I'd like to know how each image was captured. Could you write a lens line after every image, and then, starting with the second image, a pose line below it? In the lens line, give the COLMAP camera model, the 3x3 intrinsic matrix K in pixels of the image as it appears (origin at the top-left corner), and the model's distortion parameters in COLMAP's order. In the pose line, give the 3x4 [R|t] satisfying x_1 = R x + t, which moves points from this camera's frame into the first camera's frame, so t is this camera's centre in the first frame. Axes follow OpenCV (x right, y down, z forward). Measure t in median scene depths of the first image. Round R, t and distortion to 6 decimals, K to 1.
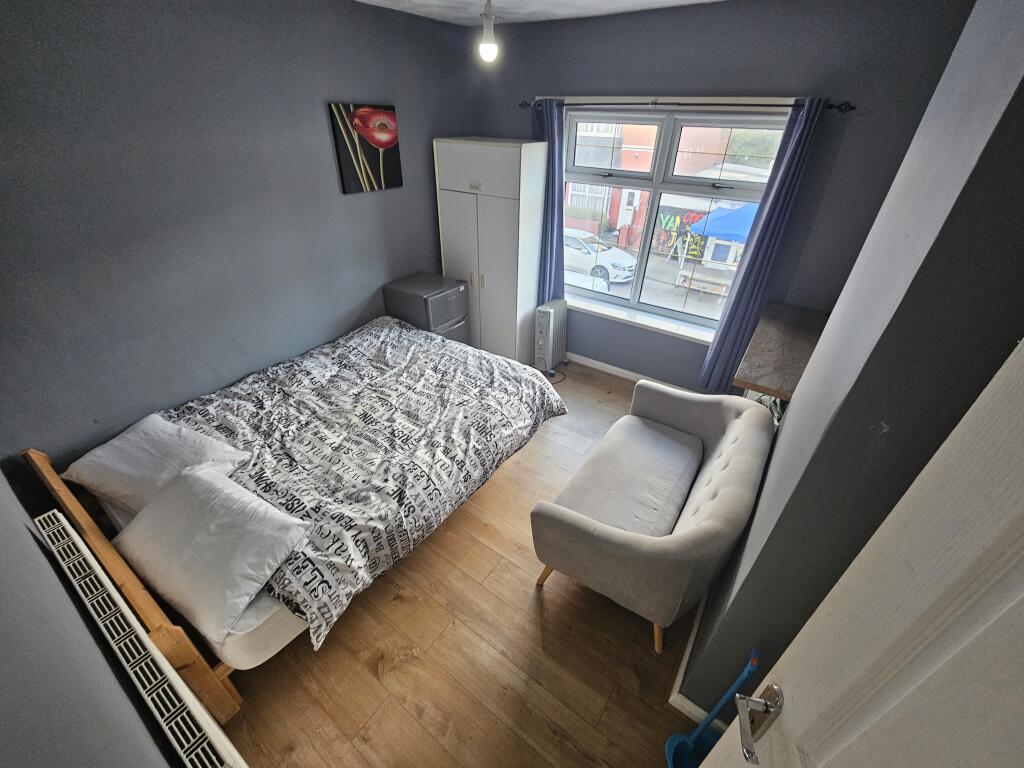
lens RADIAL K [[423.4, 0, 512.4], [0, 423.4, 379.3], [0, 0, 1]] dist [-0.001724, 0.000399]
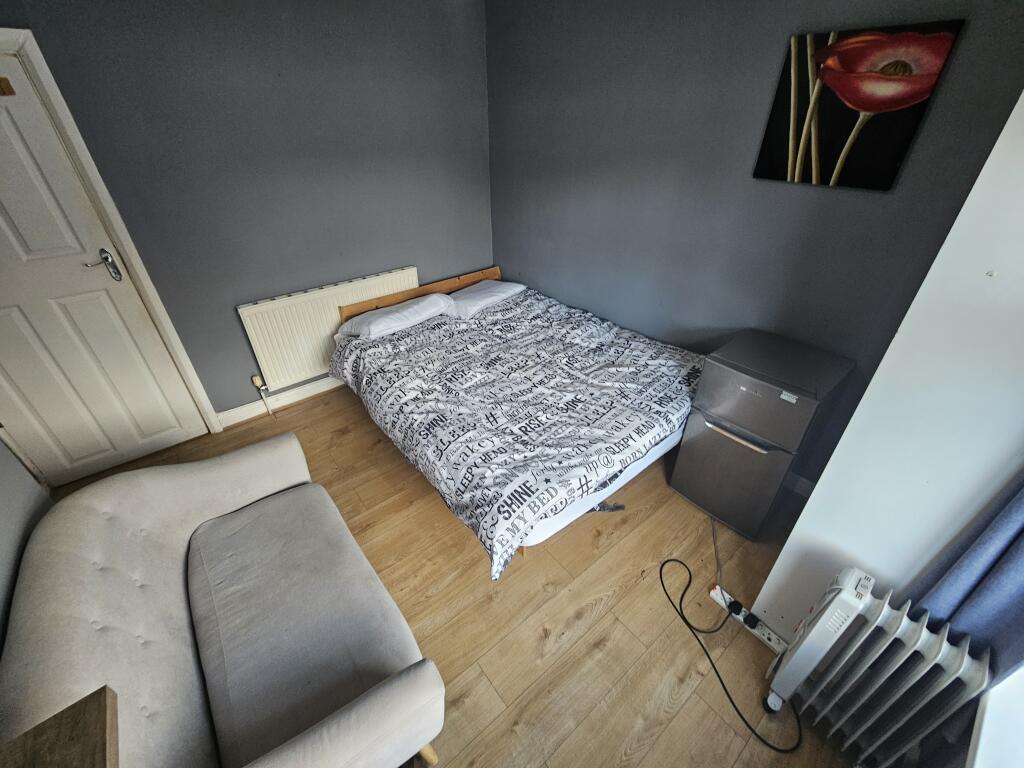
lens RADIAL K [[423.4, 0, 512.4], [0, 423.4, 379.3], [0, 0, 1]] dist [-0.001724, 0.000399]
pose [[-0.266927, 0.496434, -0.826016, 0.553859], [-0.514379, 0.651425, 0.557727, -0.506687], [0.814963, 0.573758, 0.081472, 1.013714]]
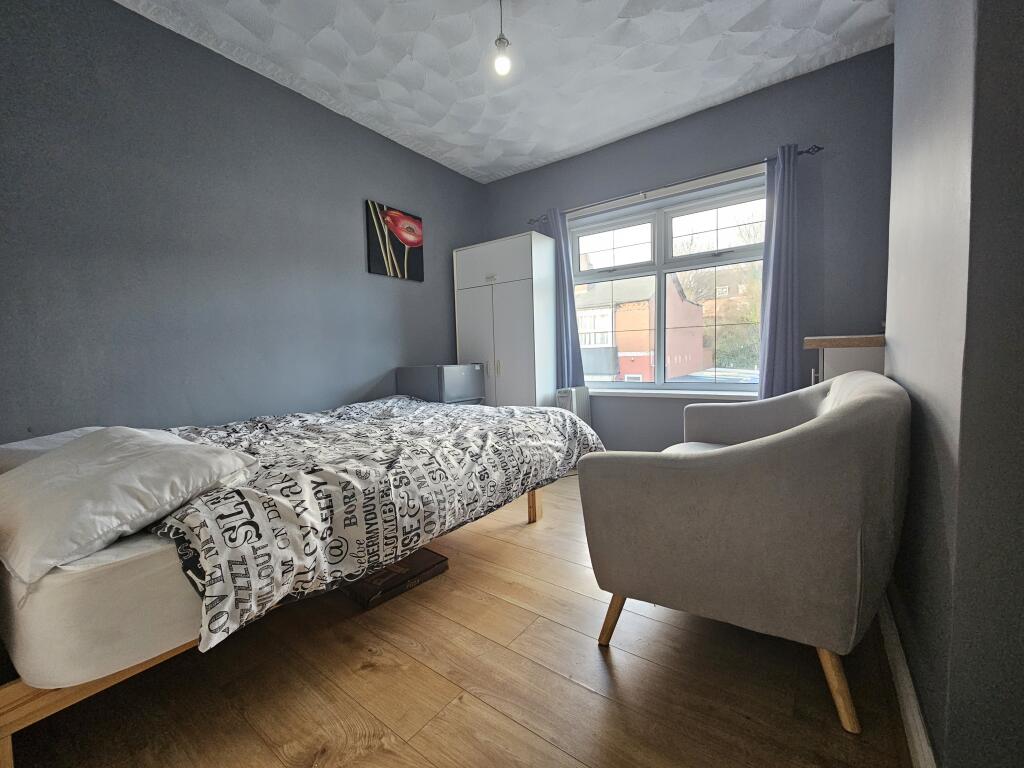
lens RADIAL K [[423.4, 0, 512.4], [0, 423.4, 379.3], [0, 0, 1]] dist [-0.001724, 0.000399]
pose [[0.998635, -0.048190, -0.020162, -0.032398], [0.032277, 0.872702, -0.487185, 0.416236], [0.041073, 0.485869, 0.873066, 0.261724]]
